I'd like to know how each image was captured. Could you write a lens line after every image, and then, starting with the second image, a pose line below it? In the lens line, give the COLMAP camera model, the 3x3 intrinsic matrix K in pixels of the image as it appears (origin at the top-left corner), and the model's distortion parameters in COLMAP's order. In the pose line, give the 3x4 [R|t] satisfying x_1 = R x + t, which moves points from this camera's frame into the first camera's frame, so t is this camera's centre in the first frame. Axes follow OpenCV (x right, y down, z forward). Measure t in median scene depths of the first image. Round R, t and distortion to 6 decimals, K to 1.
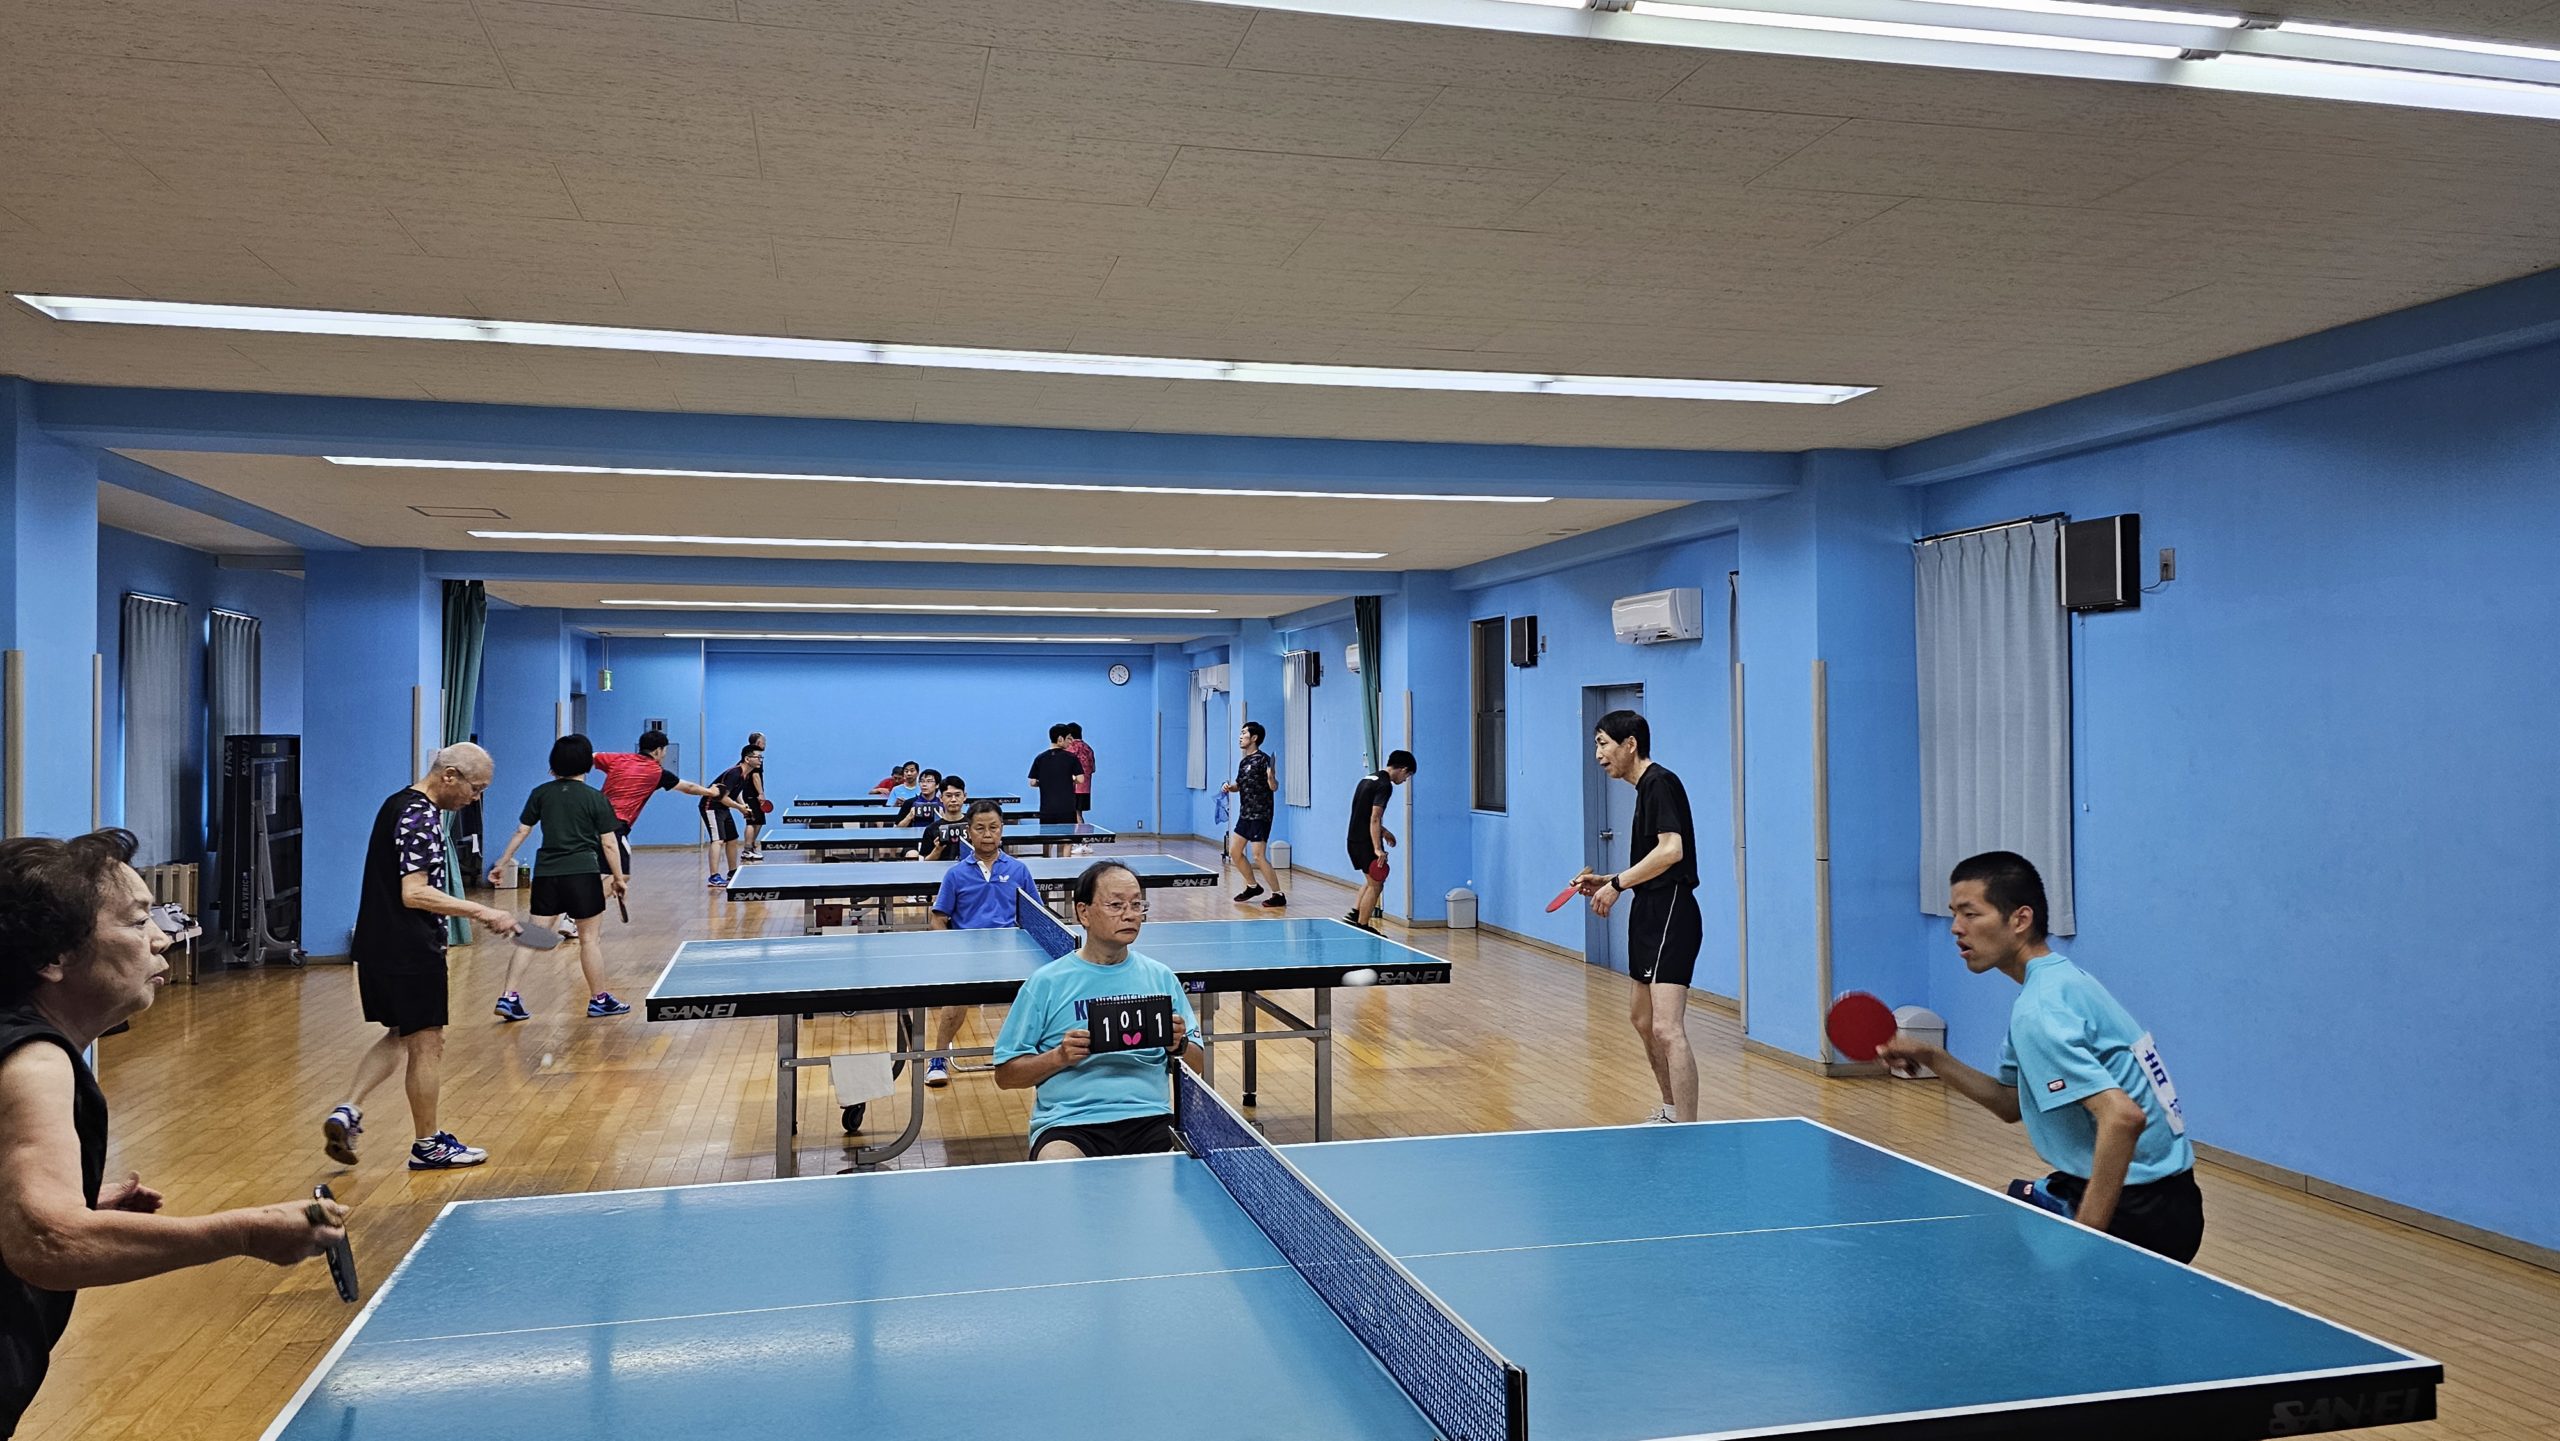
lens RADIAL K [[1721.6, 0, 1259.3], [0, 1721.6, 746.5], [0, 0, 1]] dist [0.076381, -0.029684]
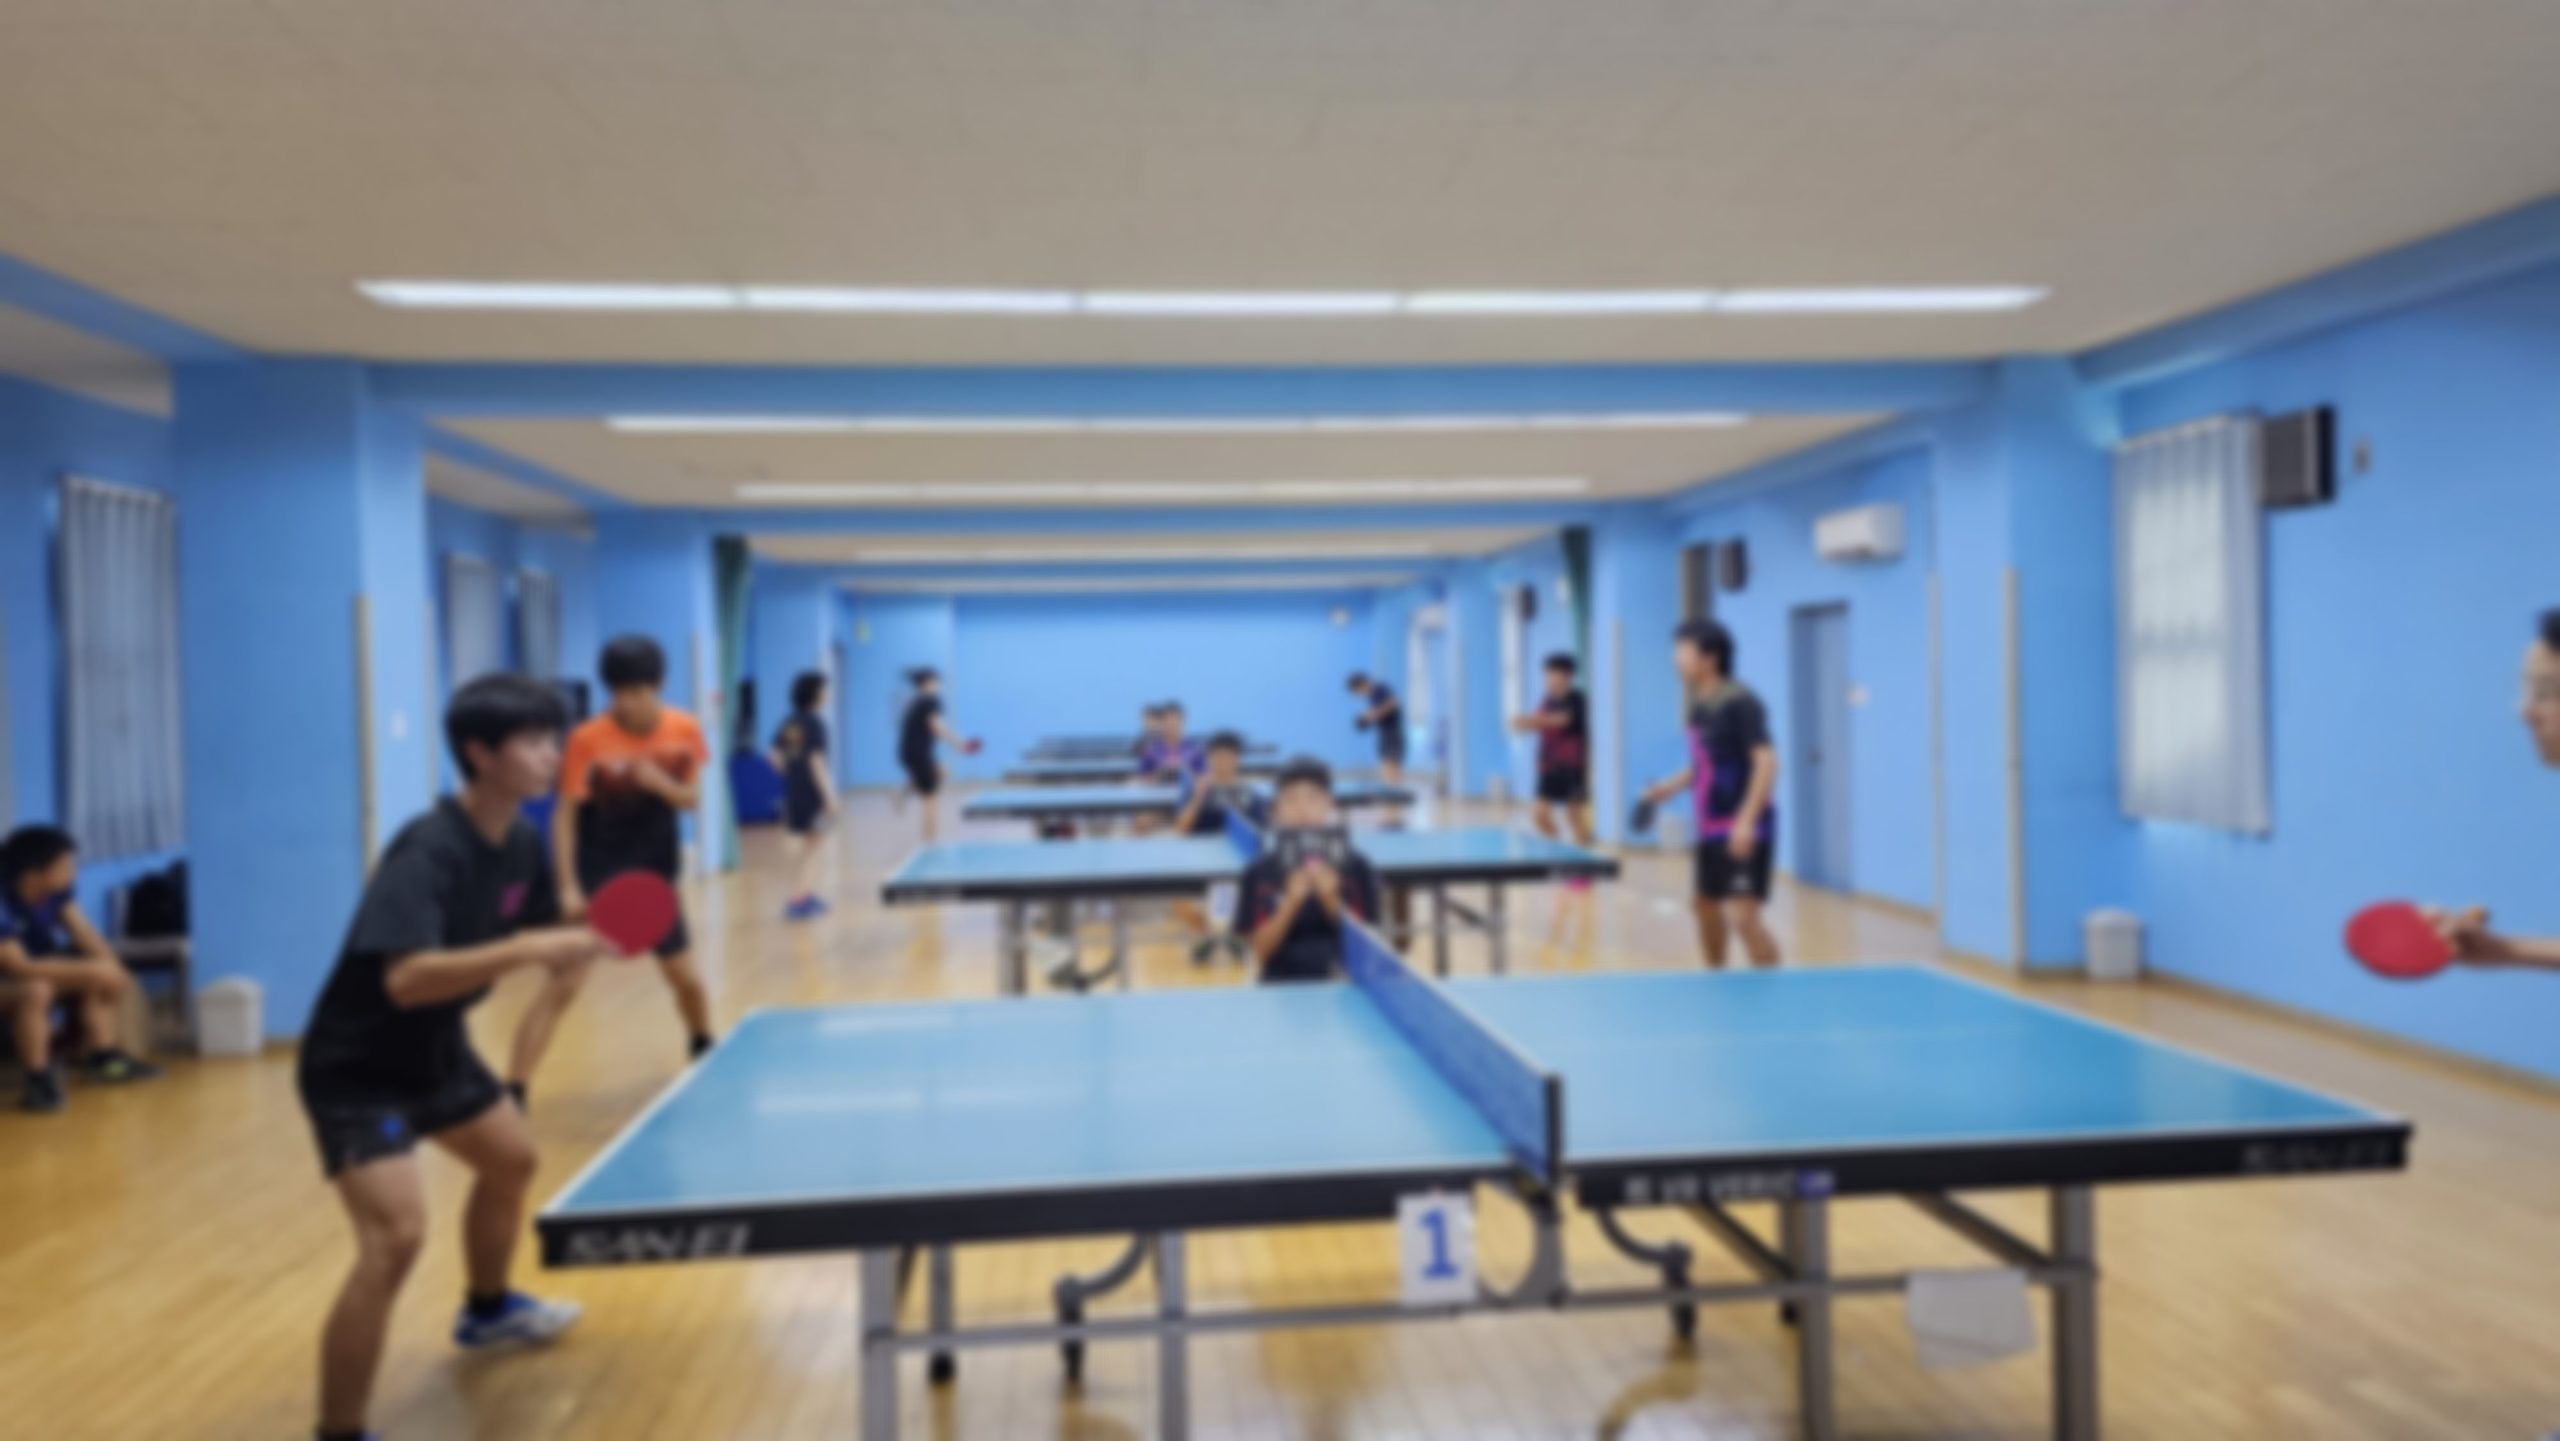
lens RADIAL K [[1721.6, 0, 1289.2], [0, 1721.6, 755.5], [0, 0, 1]] dist [0.076381, -0.029684]
pose [[0.992307, -0.013247, -0.123094, 0.022221], [0.017533, 0.999275, 0.033796, 0.011948], [0.122557, -0.035694, 0.991819, -0.036527]]
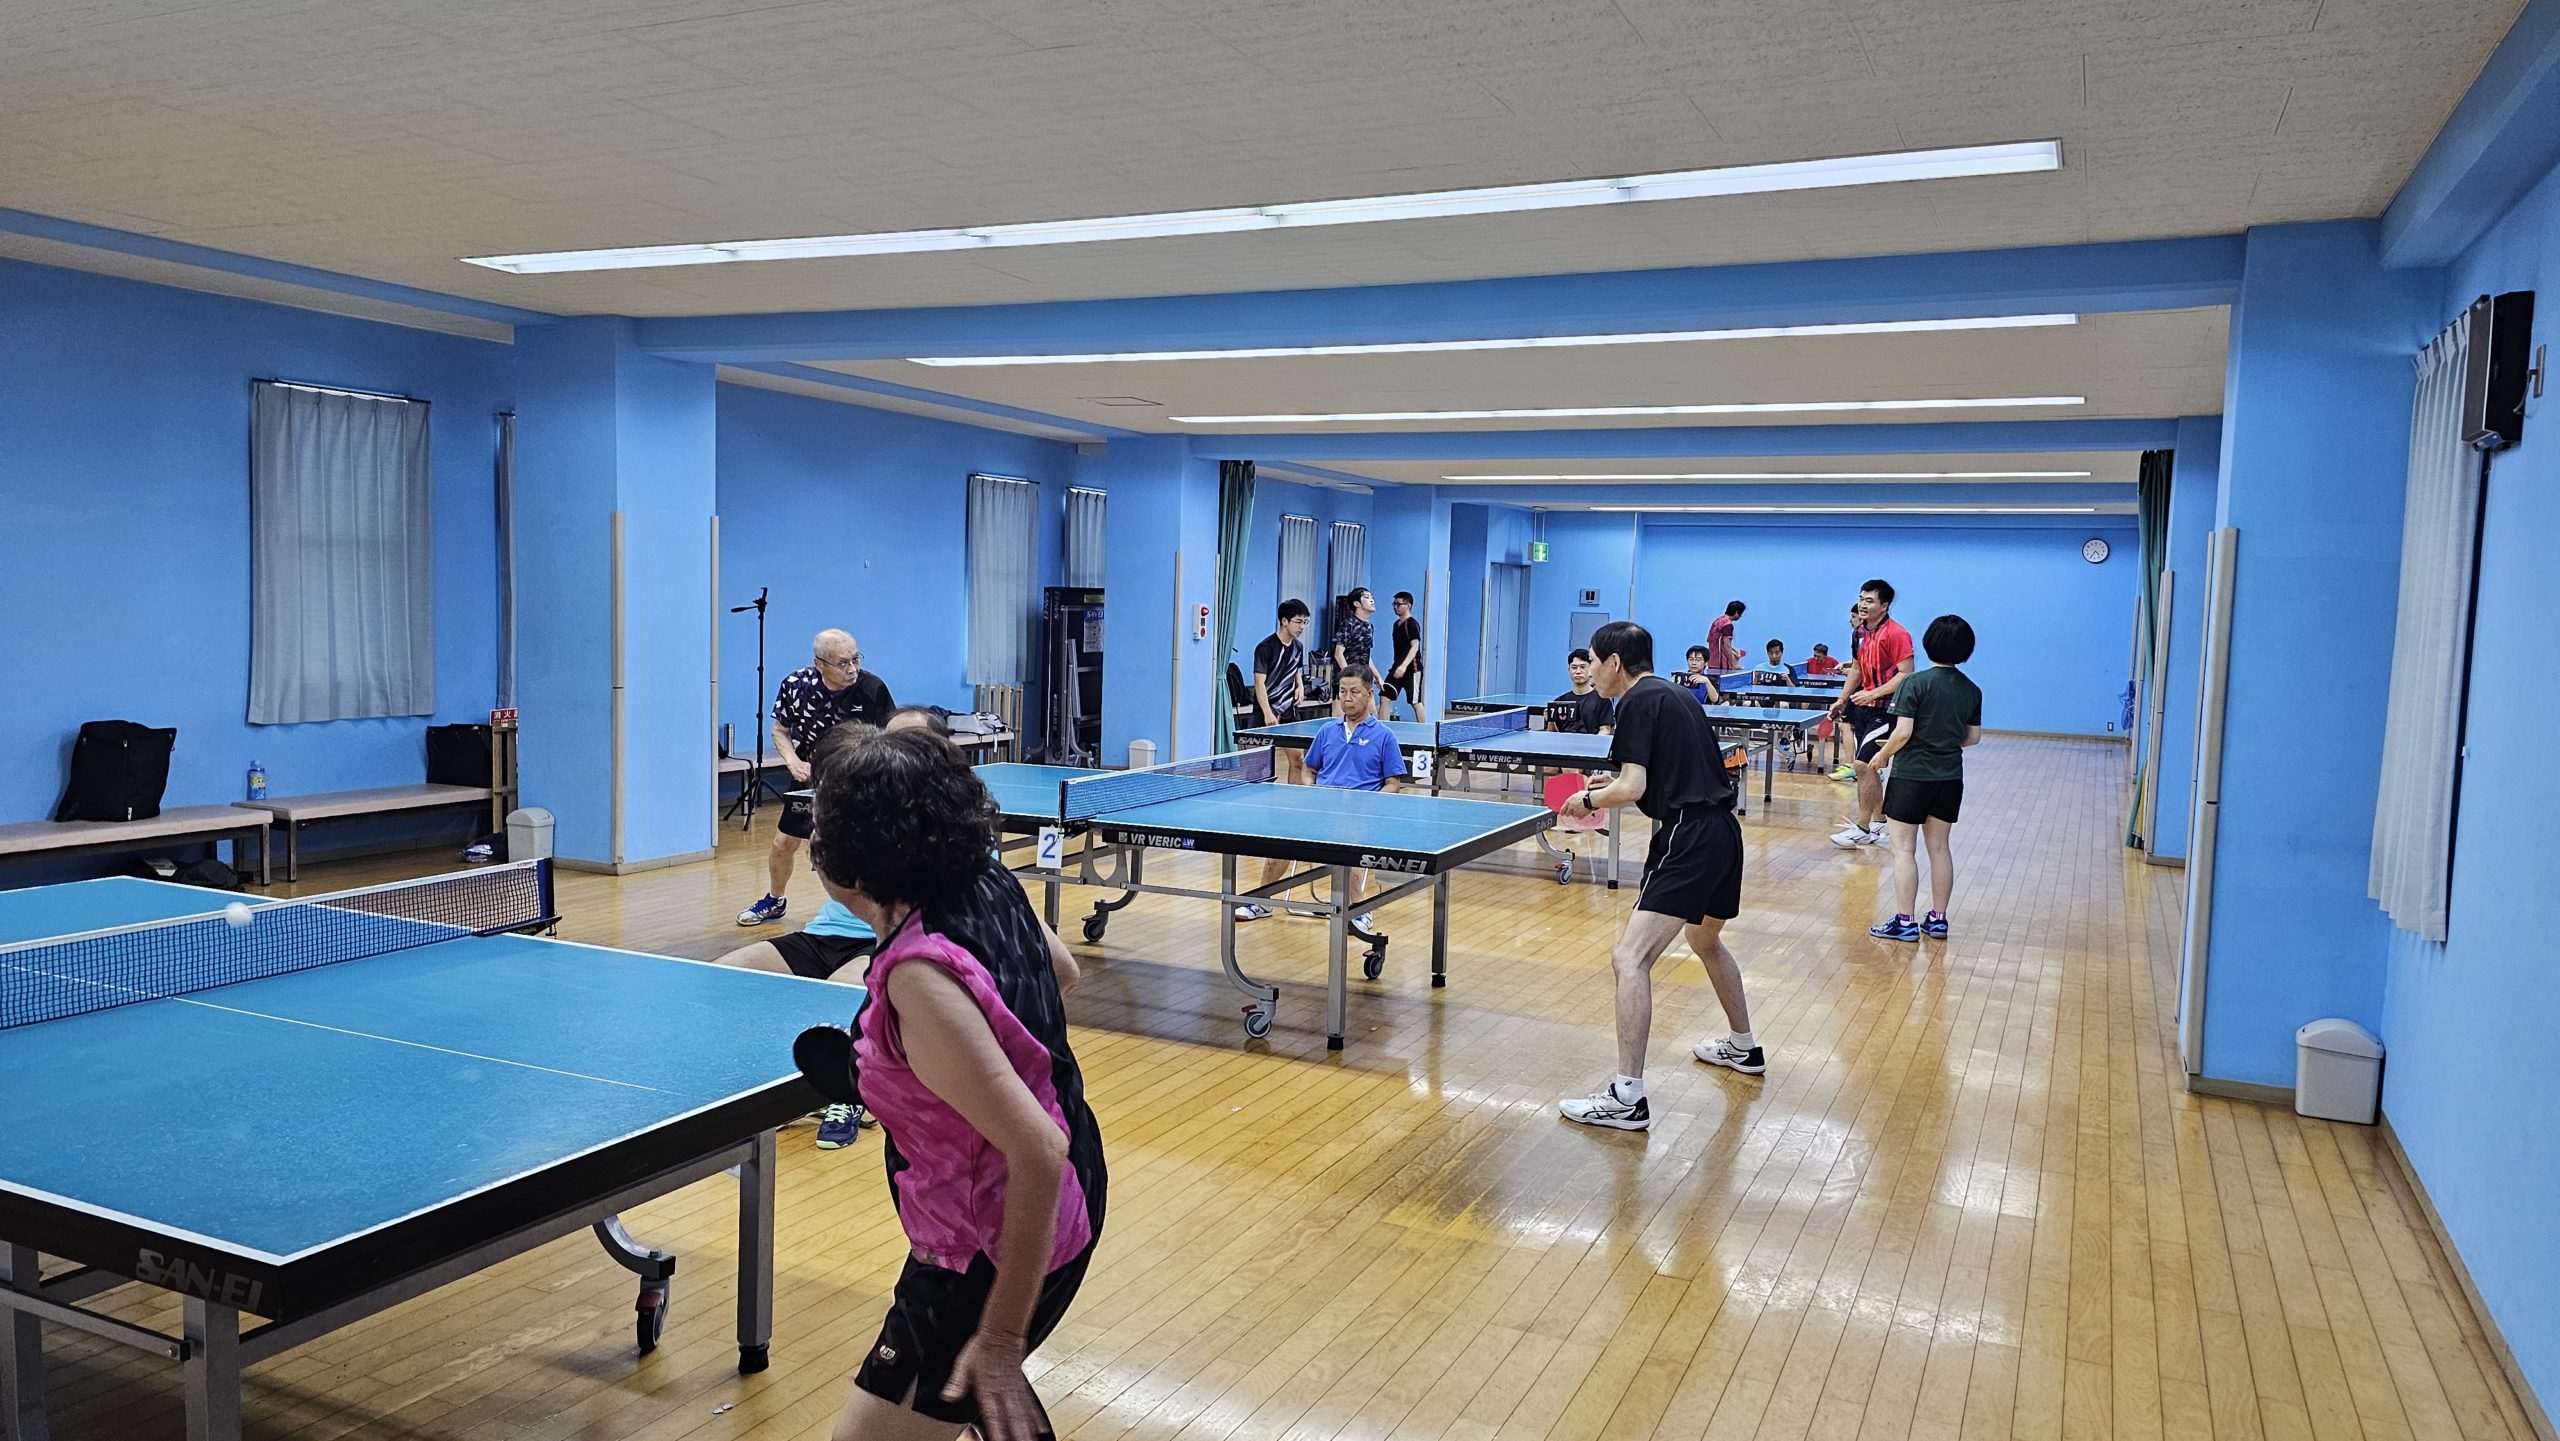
lens RADIAL K [[1721.6, 0, 1262.7], [0, 1721.6, 737.9], [0, 0, 1]] dist [0.076381, -0.029684]
pose [[0.783990, 0.080865, -0.615484, 0.307146], [-0.040467, 0.996028, 0.079317, -0.002580], [0.619453, -0.037277, 0.784148, 0.117225]]
